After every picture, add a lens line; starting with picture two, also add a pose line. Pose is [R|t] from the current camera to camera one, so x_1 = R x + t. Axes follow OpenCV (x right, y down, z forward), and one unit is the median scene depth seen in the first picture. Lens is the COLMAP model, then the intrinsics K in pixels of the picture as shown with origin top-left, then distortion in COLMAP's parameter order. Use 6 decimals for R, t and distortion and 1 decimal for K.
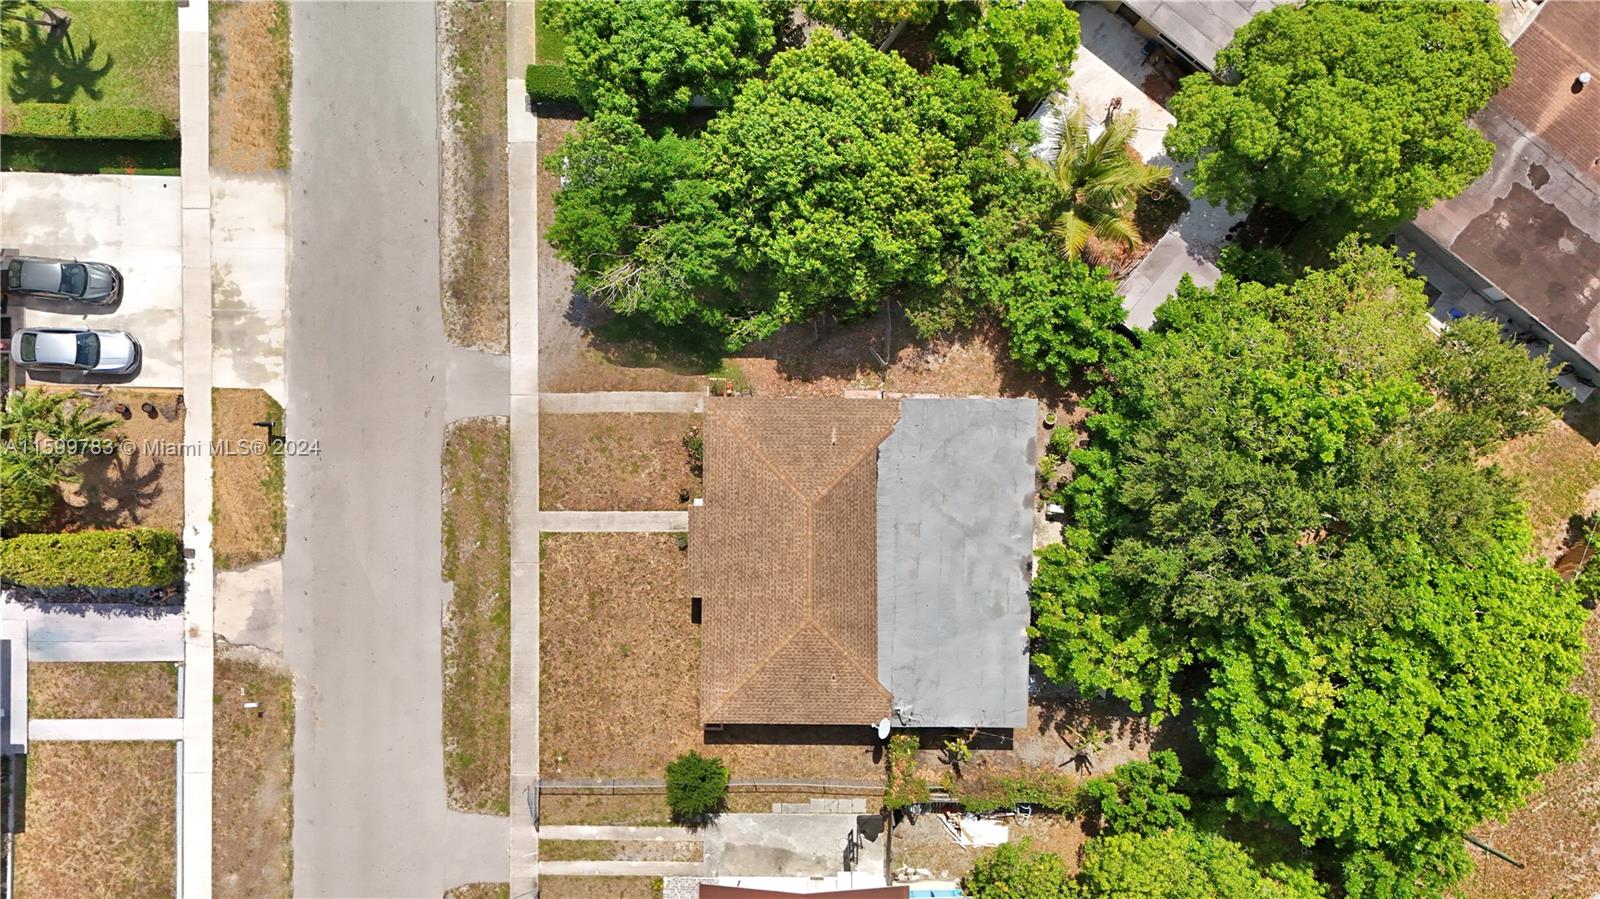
lens RADIAL K [[1180.7, 0, 793.4], [0, 1180.7, 438.3], [0, 0, 1]] dist [0.054038, -0.055984]
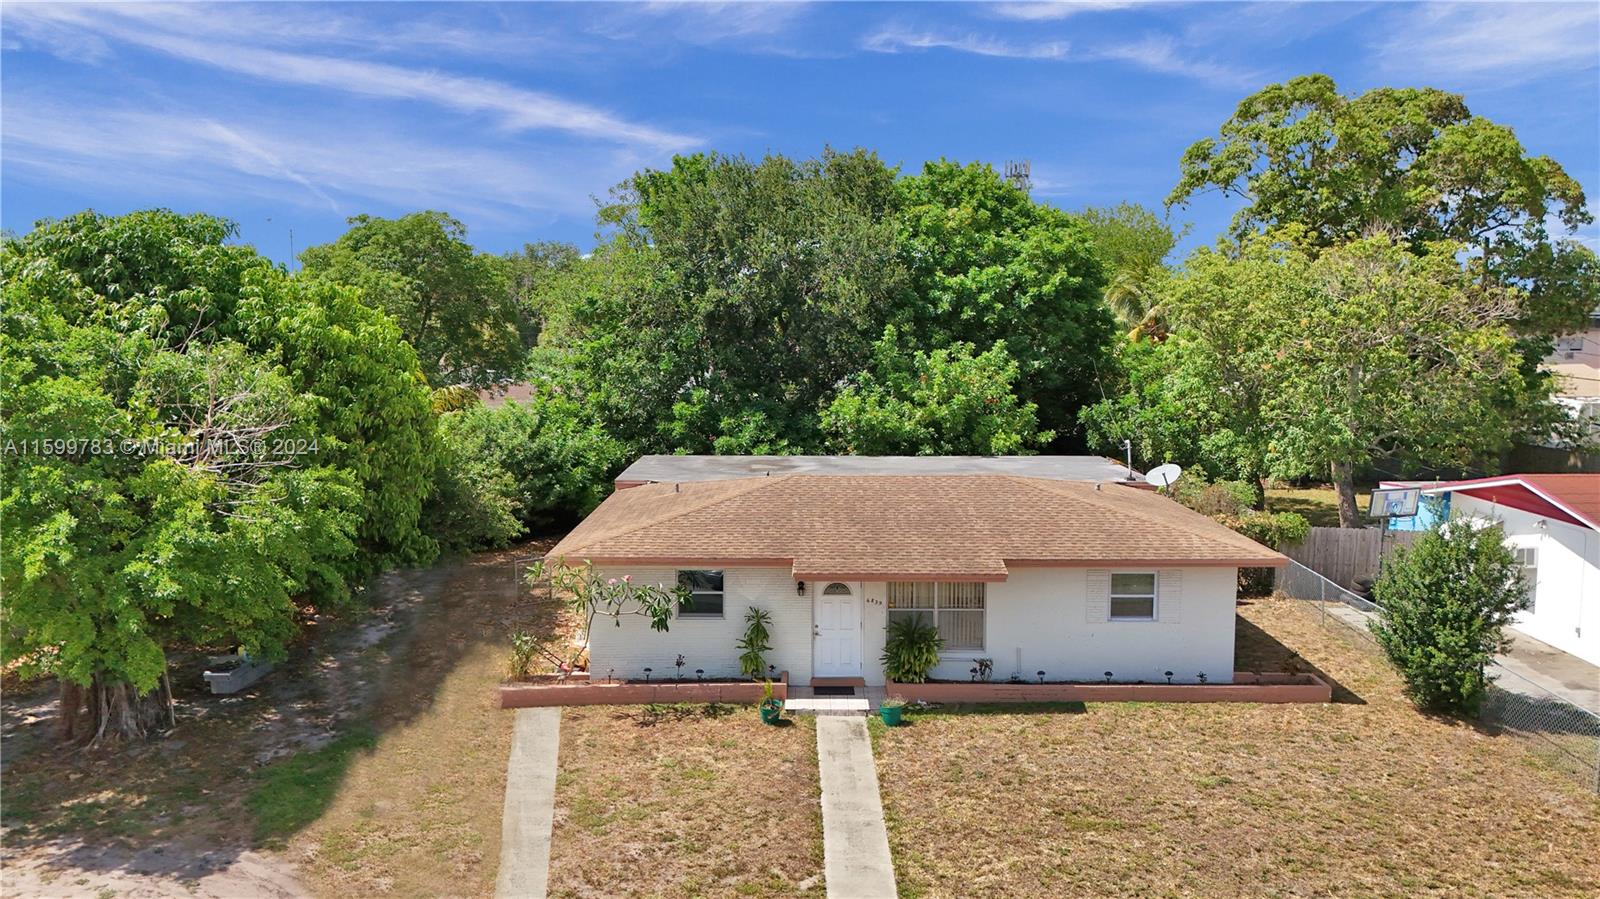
lens RADIAL K [[1180.7, 0, 793.4], [0, 1180.7, 438.3], [0, 0, 1]] dist [0.054038, -0.055984]
pose [[-0.005096, -0.123746, 0.992301, -0.480639], [0.999987, -0.000688, 0.005049, 0.052233], [0.000058, 0.992314, 0.123748, 0.853864]]
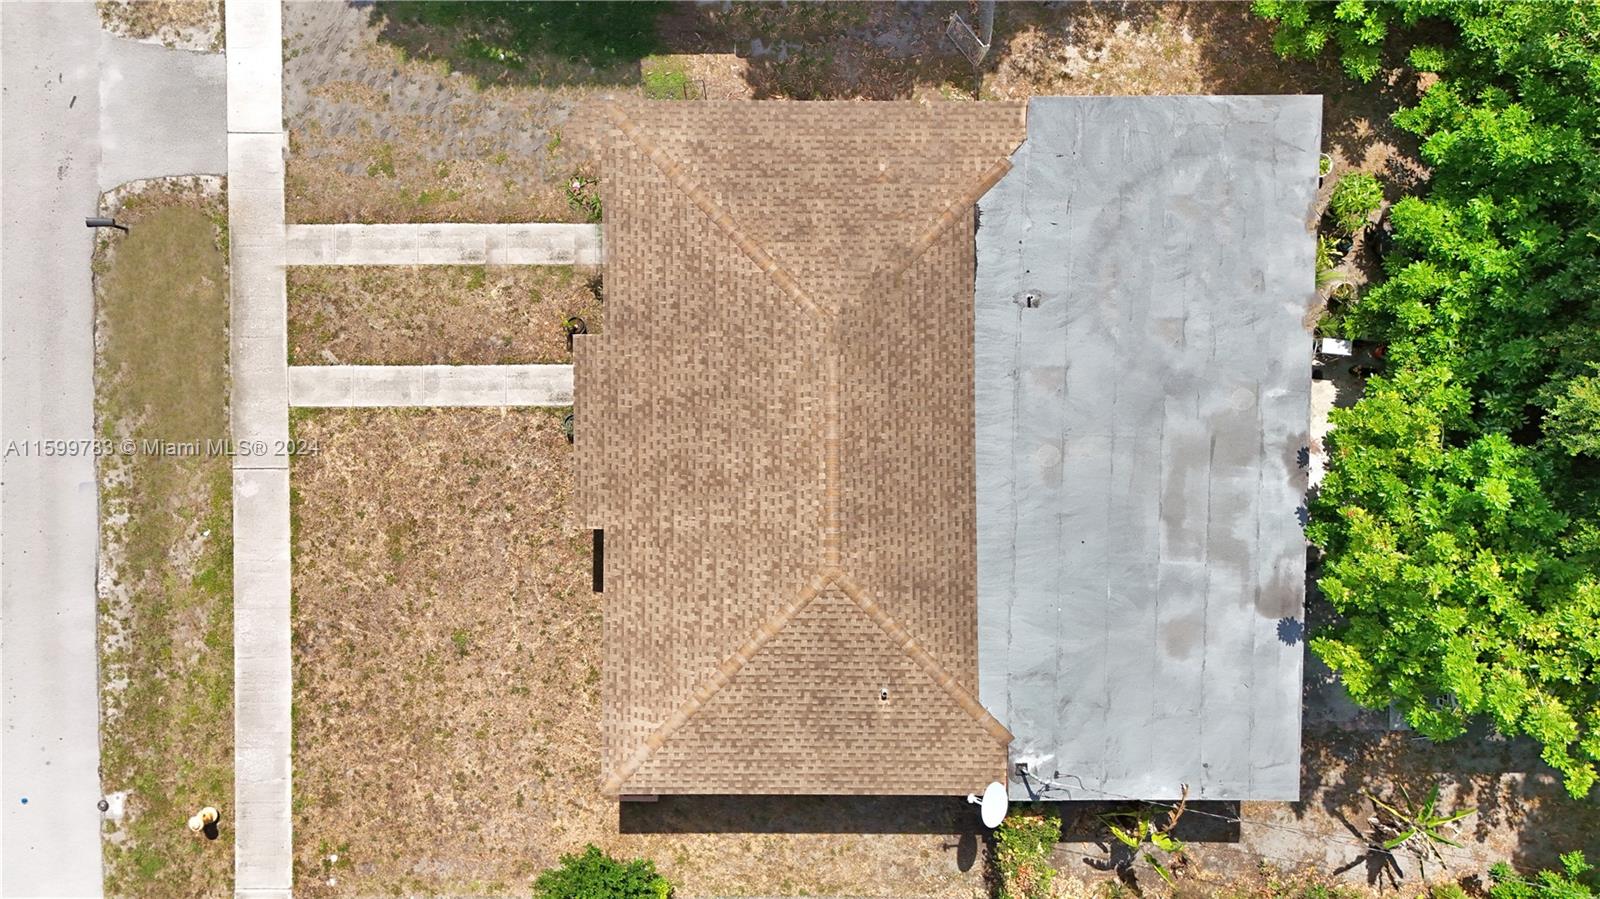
lens RADIAL K [[1216.4, 0, 789.0], [0, 1216.4, 447.2], [0, 0, 1]] dist [0.018568, 0.003878]
pose [[0.999954, -0.006389, -0.007119, 0.000347], [0.006438, 0.999956, 0.006866, 0.094003], [0.007075, -0.006912, 0.999951, 0.486675]]
